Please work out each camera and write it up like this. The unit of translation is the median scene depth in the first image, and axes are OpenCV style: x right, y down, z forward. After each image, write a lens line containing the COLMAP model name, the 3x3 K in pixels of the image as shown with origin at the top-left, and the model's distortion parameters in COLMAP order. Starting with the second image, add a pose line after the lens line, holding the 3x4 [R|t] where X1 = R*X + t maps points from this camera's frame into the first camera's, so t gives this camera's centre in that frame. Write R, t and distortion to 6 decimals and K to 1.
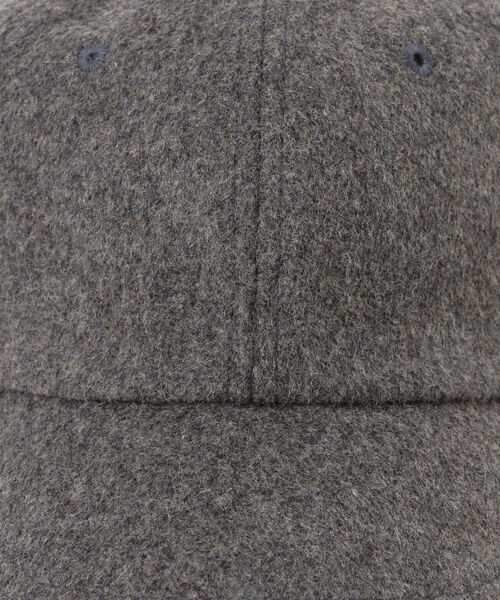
lens RADIAL K [[1655.5, 0, 249.7], [0, 1655.5, 303.2], [0, 0, 1]] dist [0.066047, 0.000000]
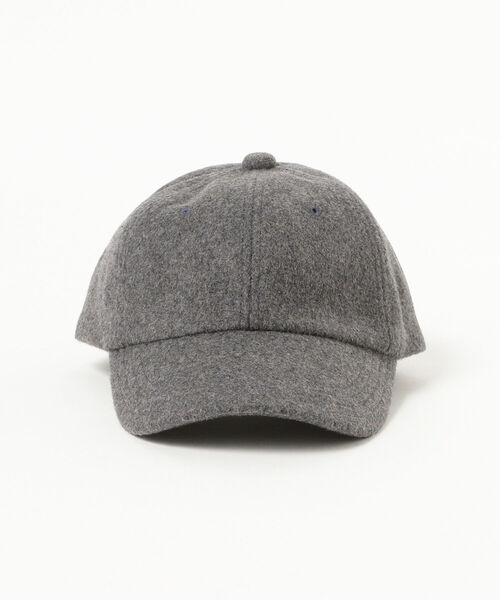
lens RADIAL K [[1655.5, 0, 249.9], [0, 1655.5, 299.1], [0, 0, 1]] dist [0.066047, 0.000000]
pose [[0.999994, -0.003287, -0.000891, 0.004754], [0.002910, 0.960598, -0.277928, 0.717413], [0.001770, 0.277923, 0.960602, -1.459878]]
